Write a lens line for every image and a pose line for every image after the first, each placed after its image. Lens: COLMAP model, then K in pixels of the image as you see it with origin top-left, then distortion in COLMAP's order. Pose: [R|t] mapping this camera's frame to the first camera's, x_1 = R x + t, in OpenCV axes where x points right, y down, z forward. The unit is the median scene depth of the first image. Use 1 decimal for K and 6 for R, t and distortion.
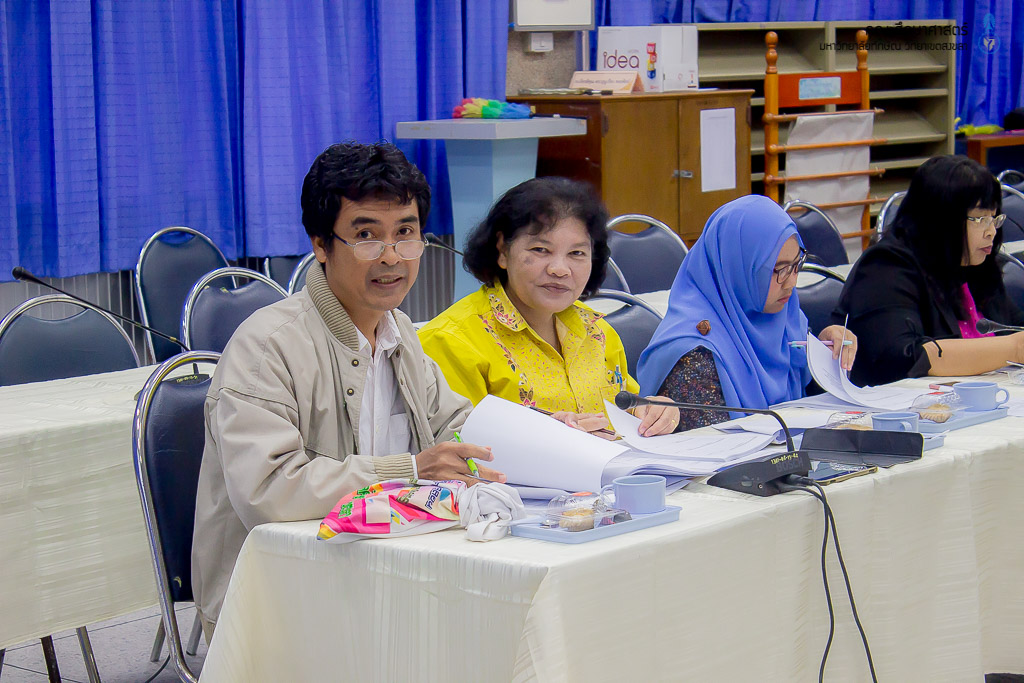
lens RADIAL K [[2467.8, 0, 512.0], [0, 2467.8, 341.5], [0, 0, 1]] dist [-0.027018, 0.128228]
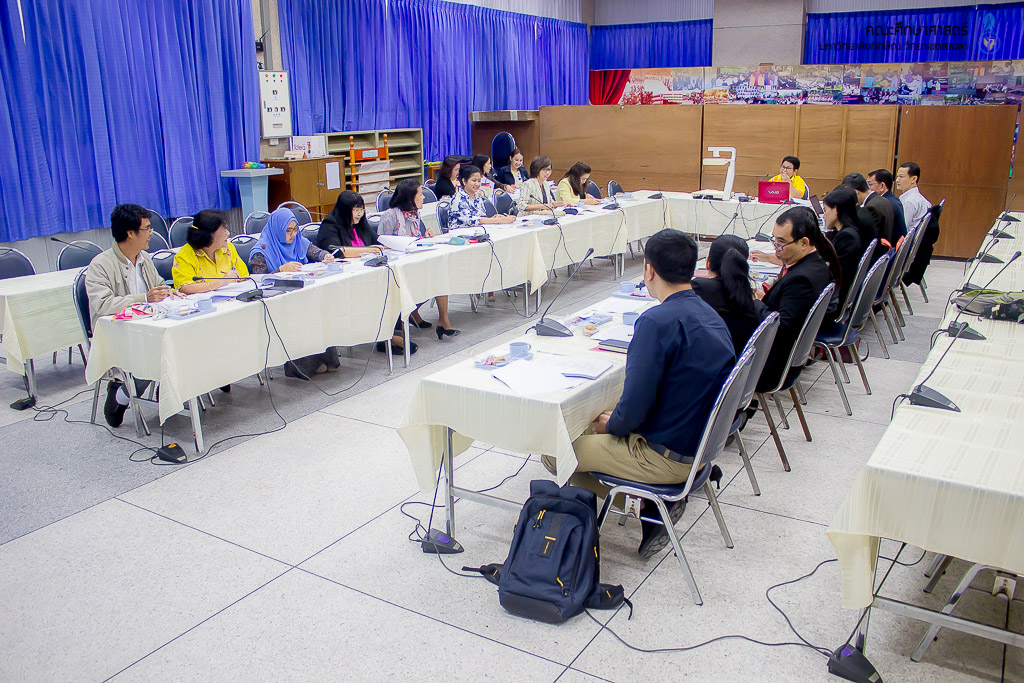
lens RADIAL K [[861.4, 0, 512.0], [0, 861.4, 341.5], [0, 0, 1]] dist [-0.151173, 0.150878]
pose [[0.985739, -0.049388, 0.160868, 0.121603], [0.025826, 0.989037, 0.145389, -0.021000], [-0.166285, -0.139161, 0.976209, -0.109191]]
